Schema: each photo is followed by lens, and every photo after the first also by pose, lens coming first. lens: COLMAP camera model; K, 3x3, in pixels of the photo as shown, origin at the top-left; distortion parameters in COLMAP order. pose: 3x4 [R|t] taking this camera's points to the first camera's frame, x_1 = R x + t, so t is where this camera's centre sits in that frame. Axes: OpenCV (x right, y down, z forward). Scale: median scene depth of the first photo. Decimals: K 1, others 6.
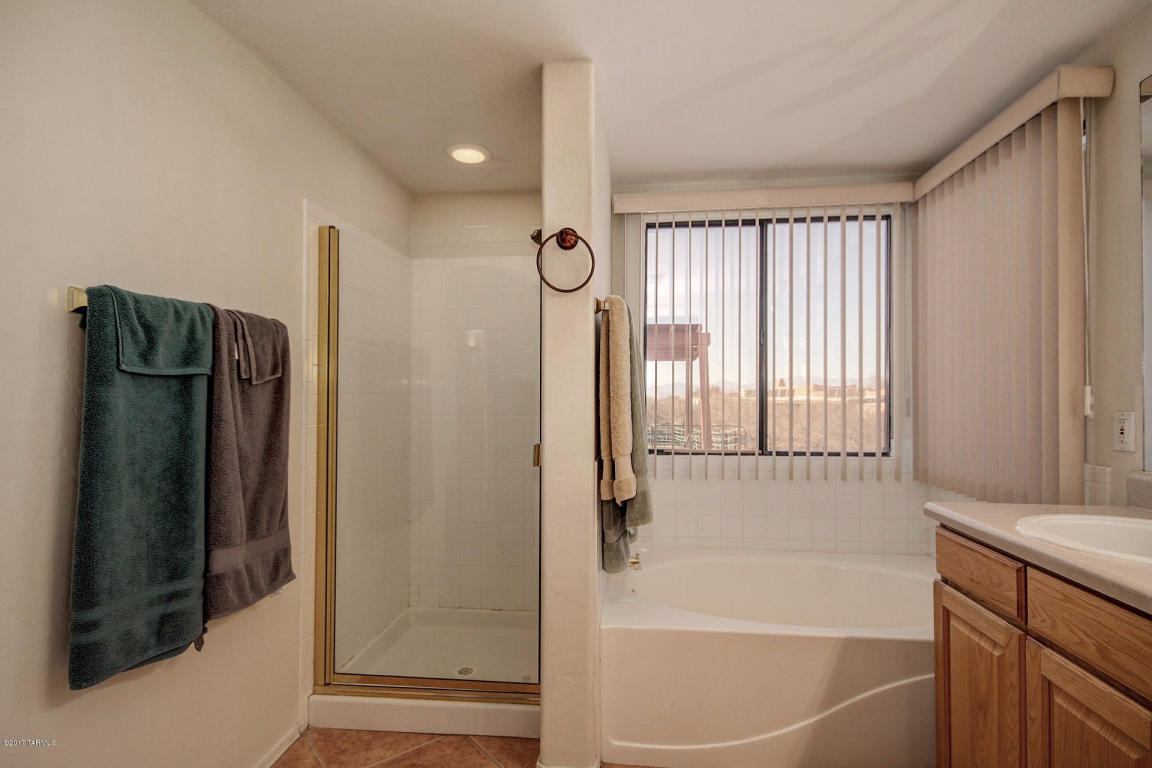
lens RADIAL K [[584.2, 0, 571.2], [0, 584.2, 380.7], [0, 0, 1]] dist [0.005167, -0.000603]
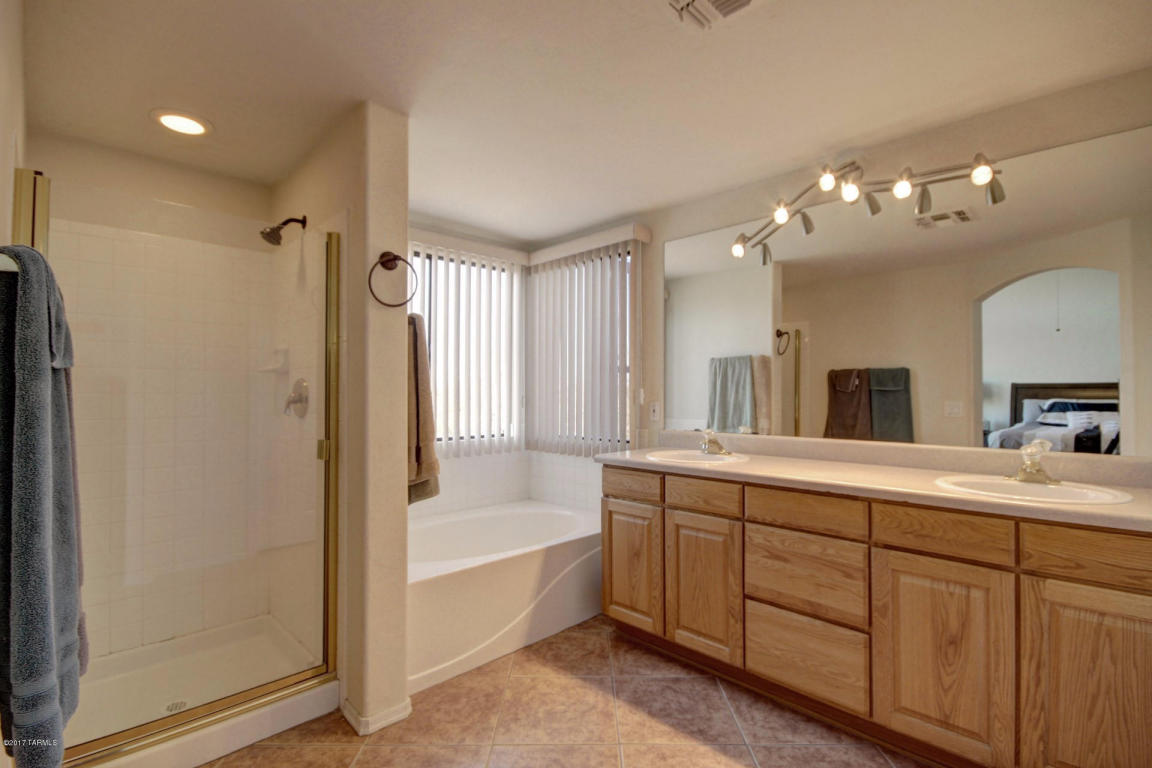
lens RADIAL K [[537.3, 0, 575.8], [0, 537.3, 386.0], [0, 0, 1]] dist [0.003623, -0.000466]
pose [[0.631468, 0.008093, 0.775359, -0.691077], [-0.014492, 0.999894, 0.001366, 0.000418], [-0.775266, -0.012099, 0.631519, 0.031492]]
